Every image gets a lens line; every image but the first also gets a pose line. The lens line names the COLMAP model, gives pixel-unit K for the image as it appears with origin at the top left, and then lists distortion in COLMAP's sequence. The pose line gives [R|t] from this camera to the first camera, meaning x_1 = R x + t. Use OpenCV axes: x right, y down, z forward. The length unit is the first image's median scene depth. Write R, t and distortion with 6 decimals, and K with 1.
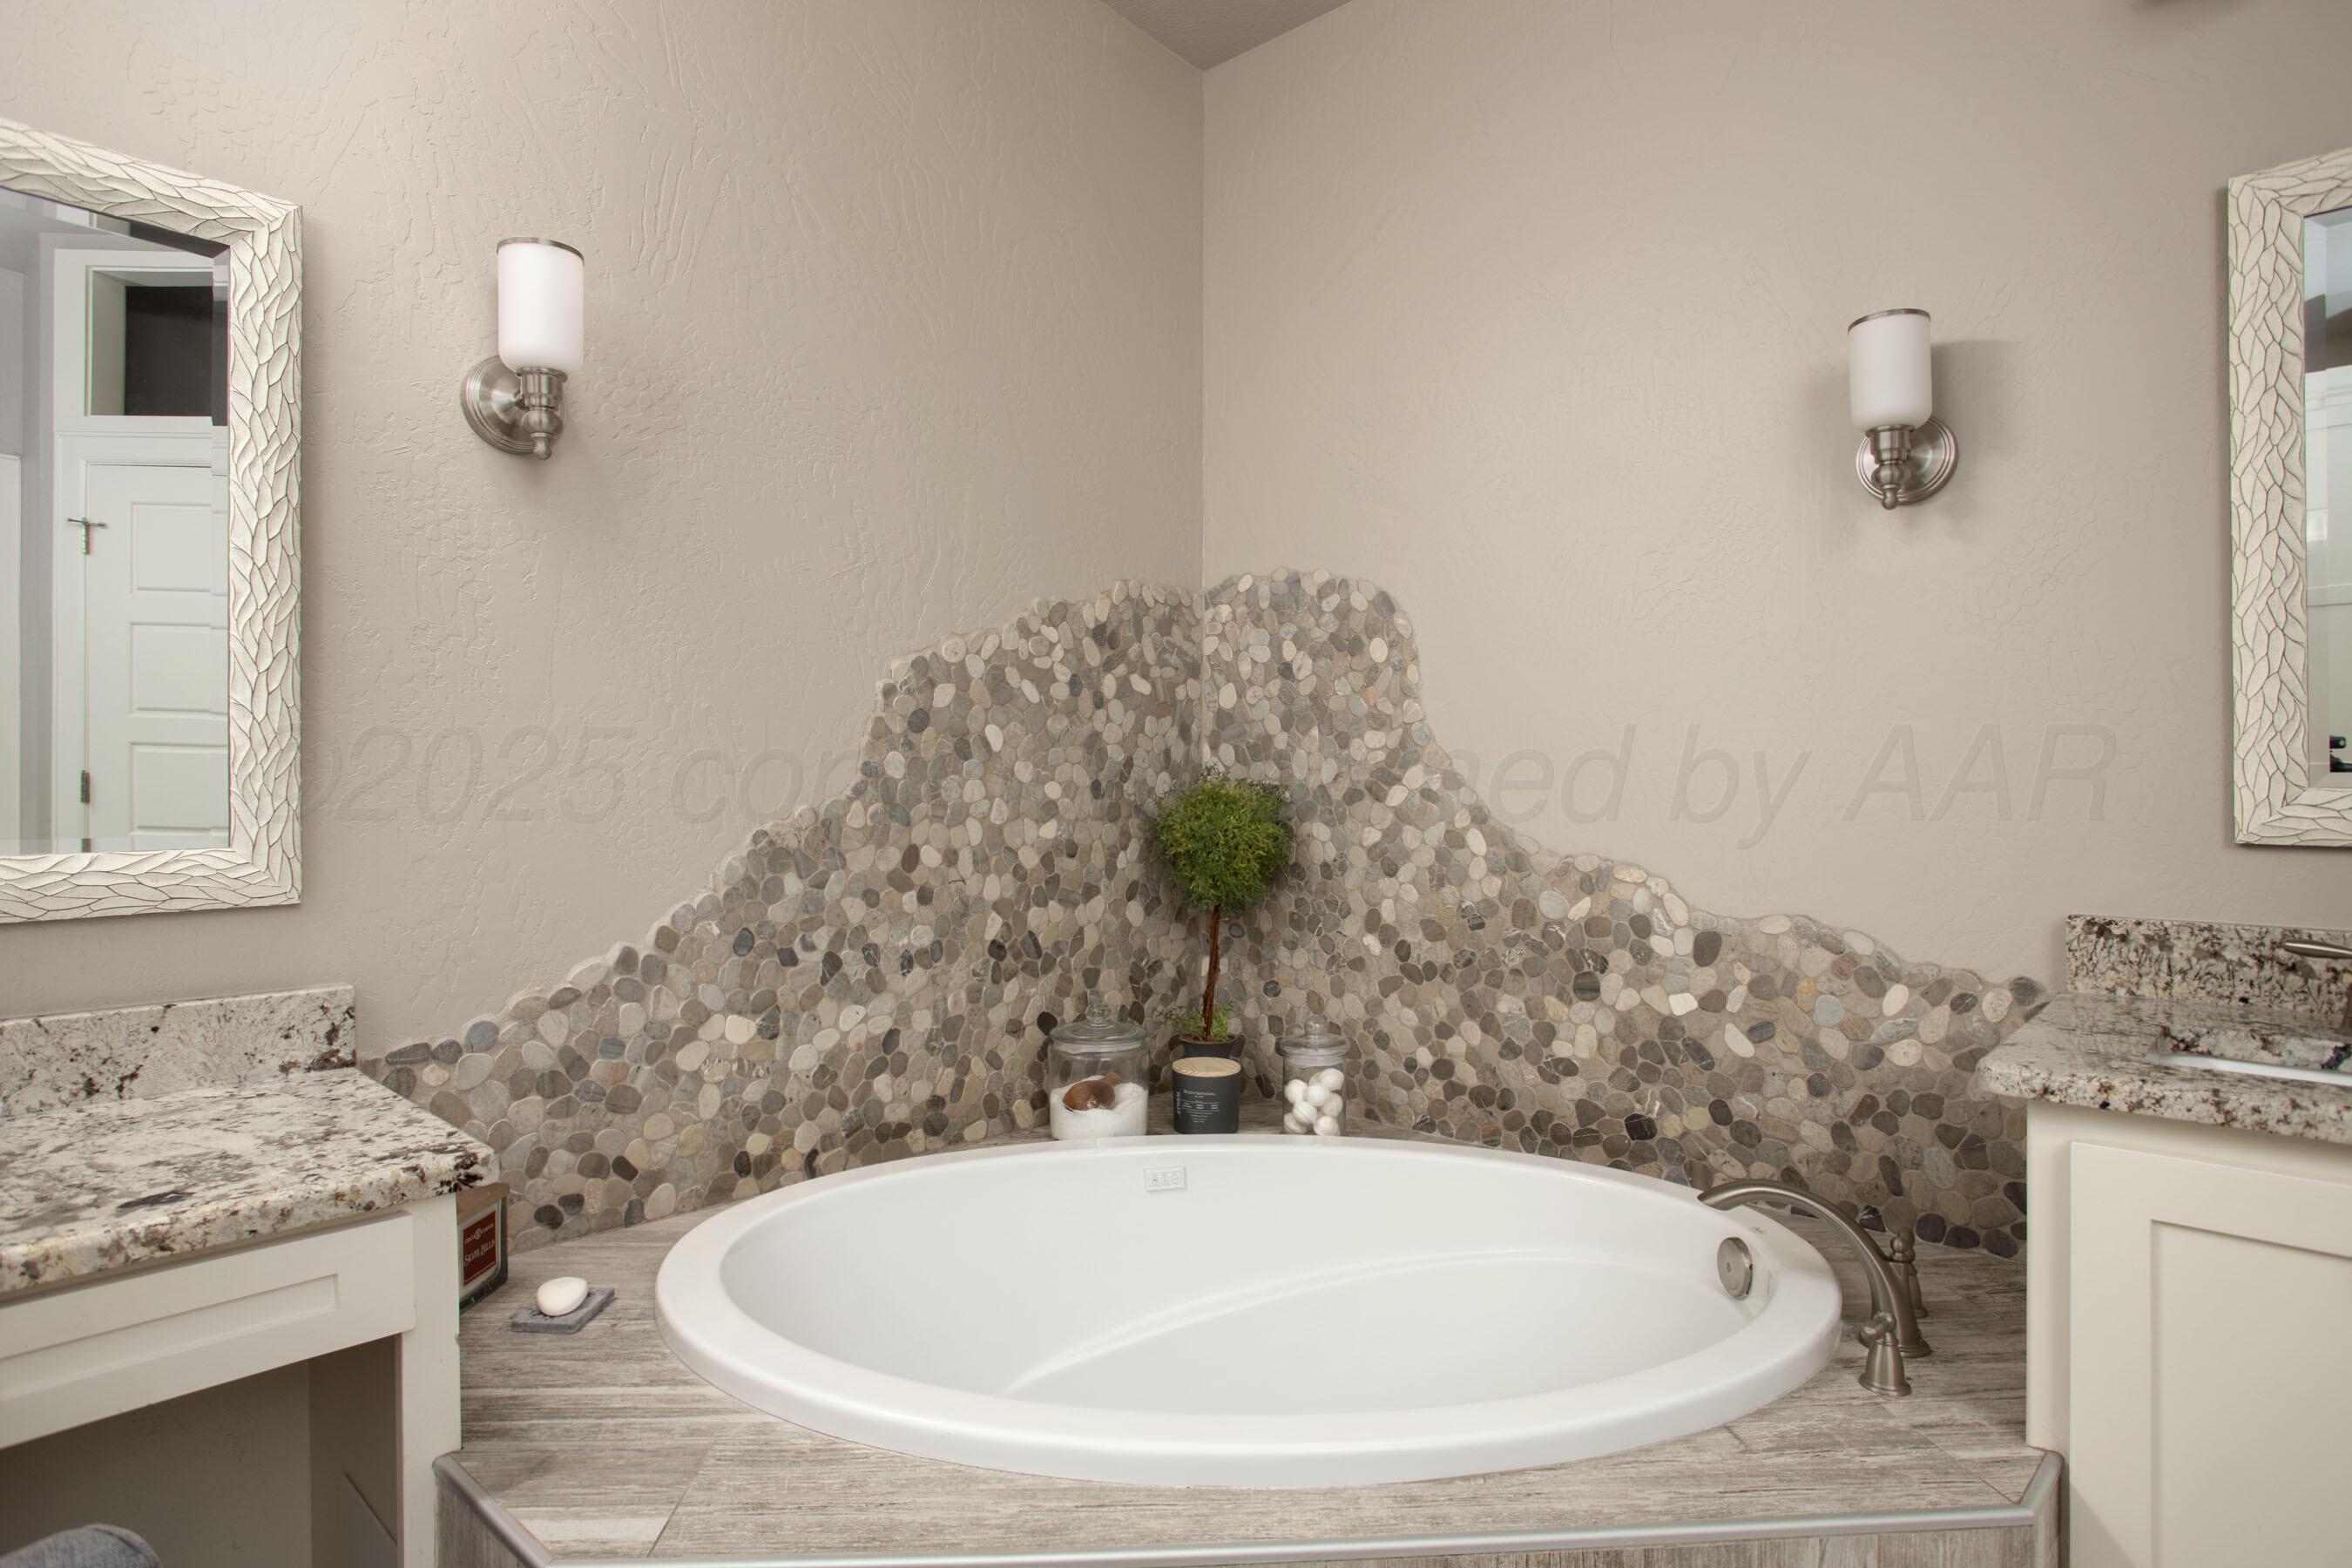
lens RADIAL K [[1265.9, 0, 1175.0], [0, 1265.9, 782.3], [0, 0, 1]] dist [-0.023164, 0.002872]
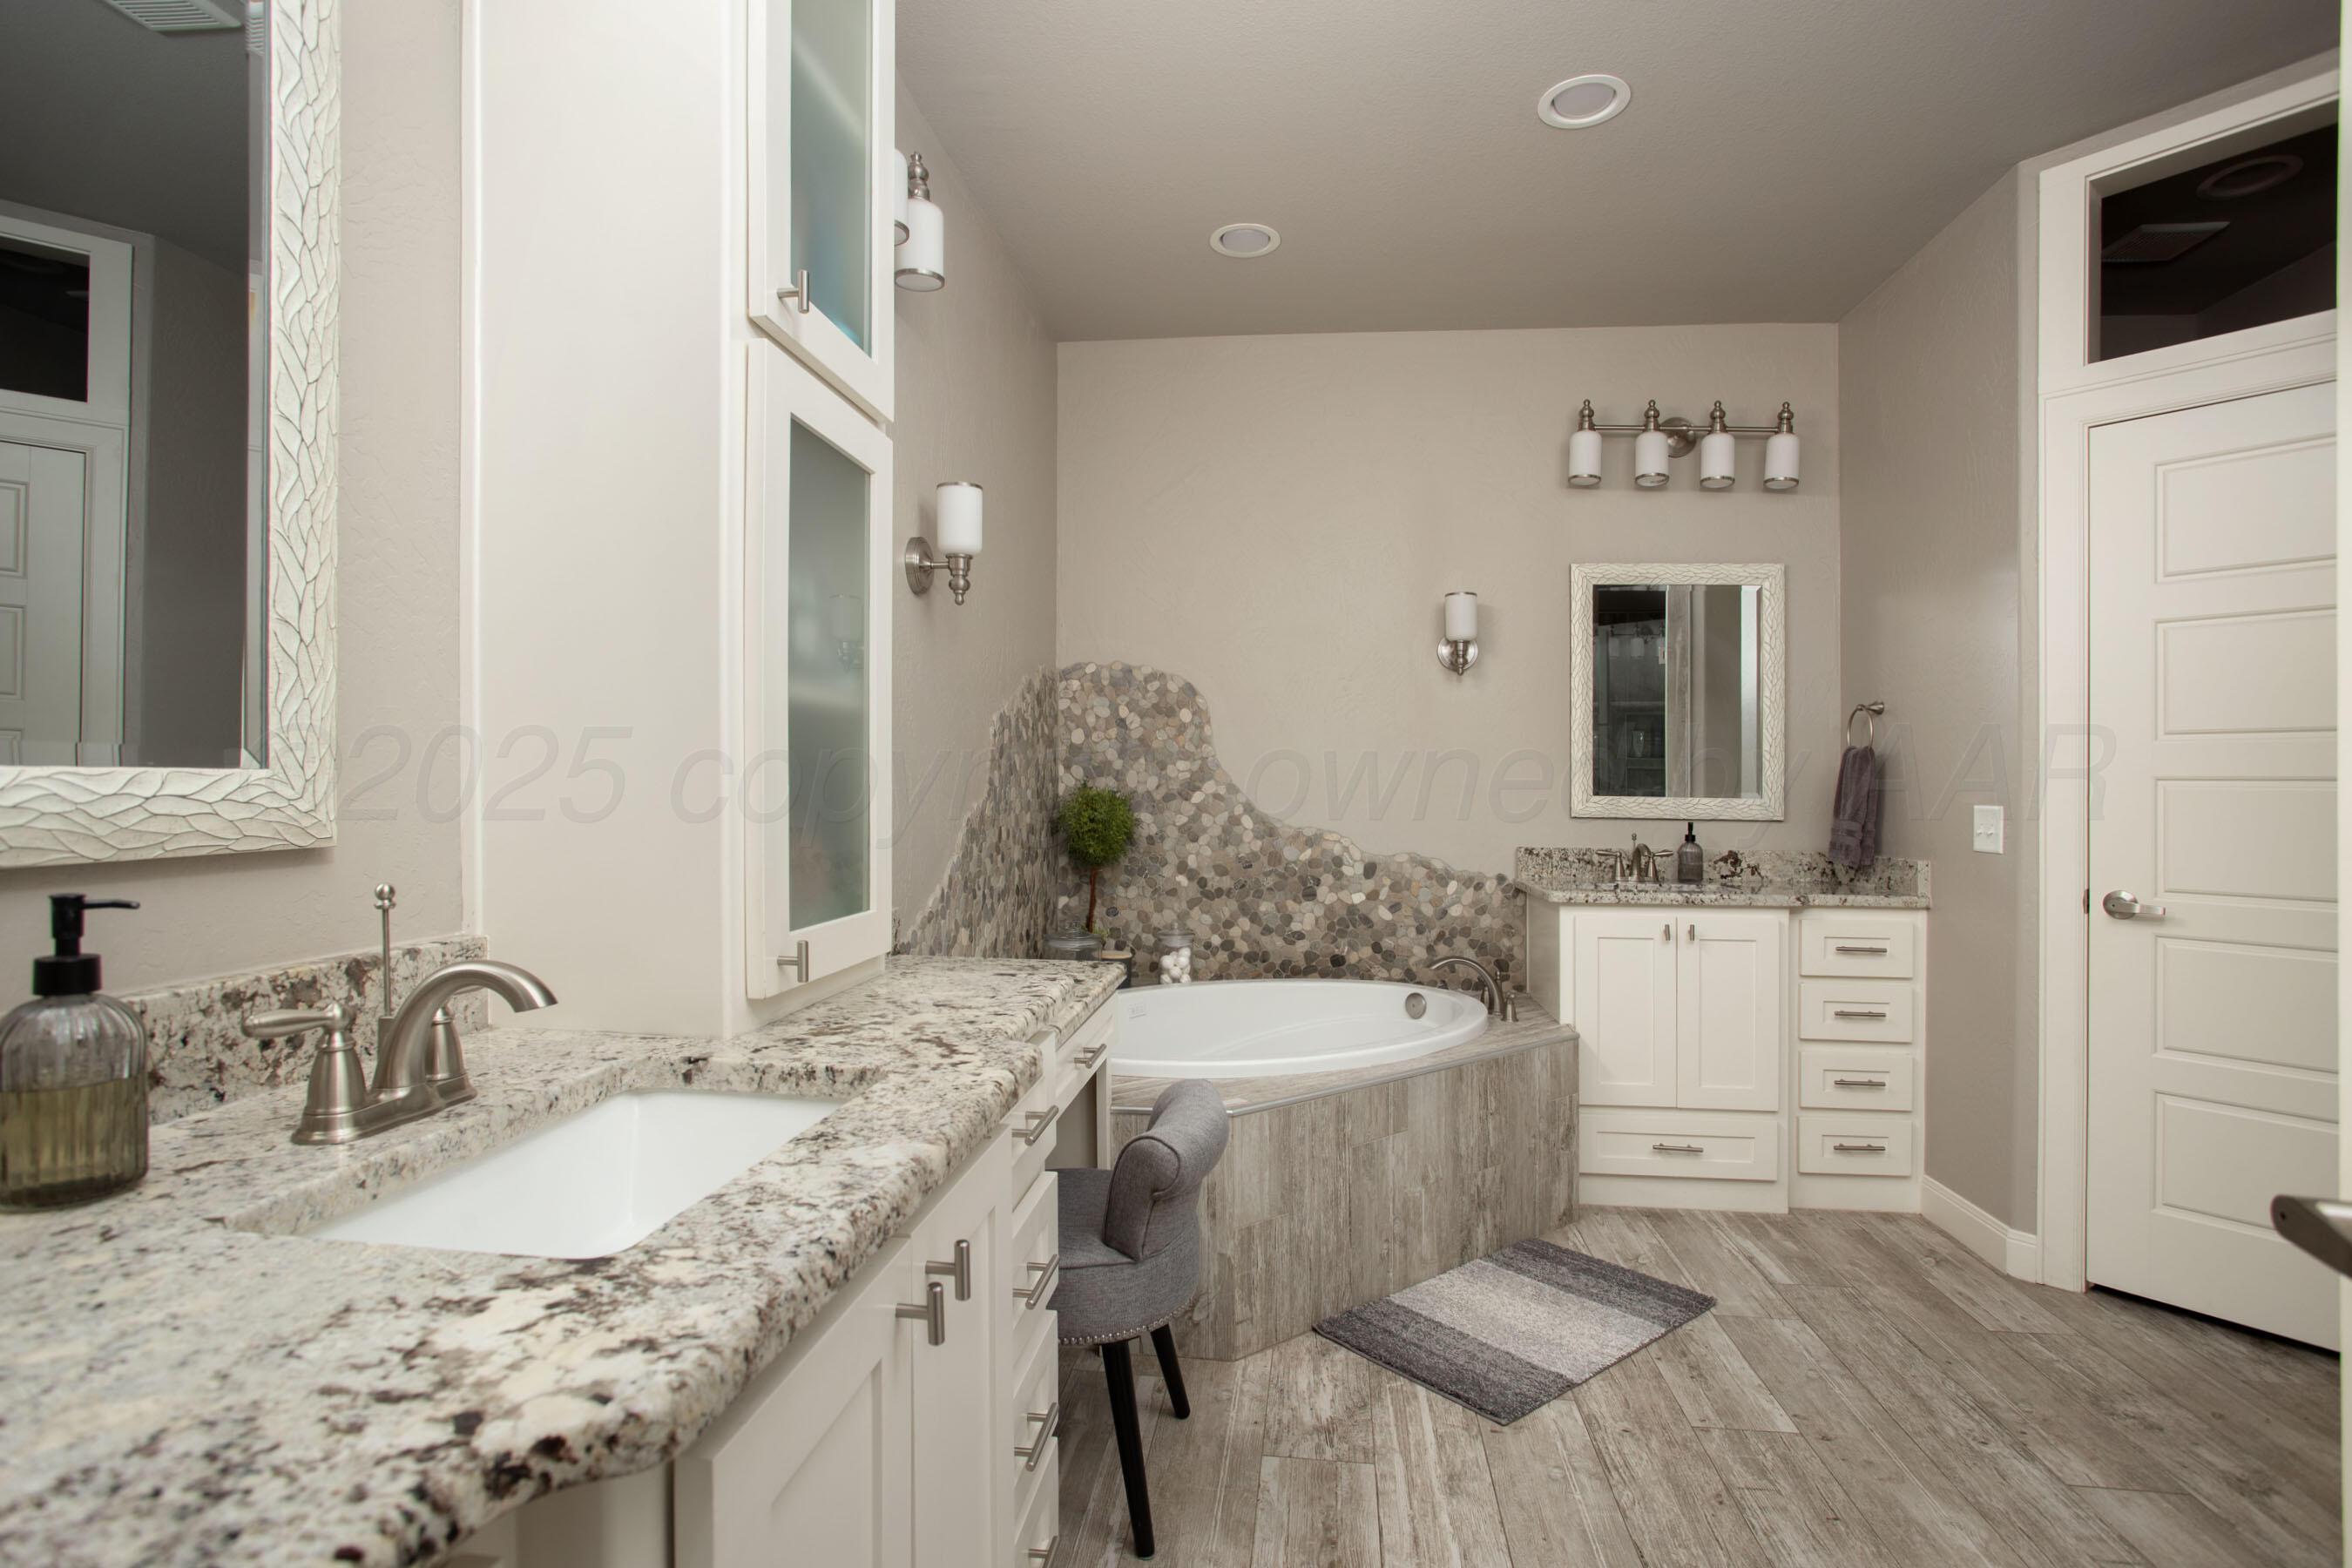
lens RADIAL K [[1155.9, 0, 1168.7], [0, 1155.9, 789.5], [0, 0, 1]] dist [-0.050444, 0.014049]
pose [[0.836464, 0.011133, 0.547909, -0.792974], [-0.009564, 0.999938, -0.005717, 0.009744], [-0.547938, -0.000459, 0.836519, -0.368050]]
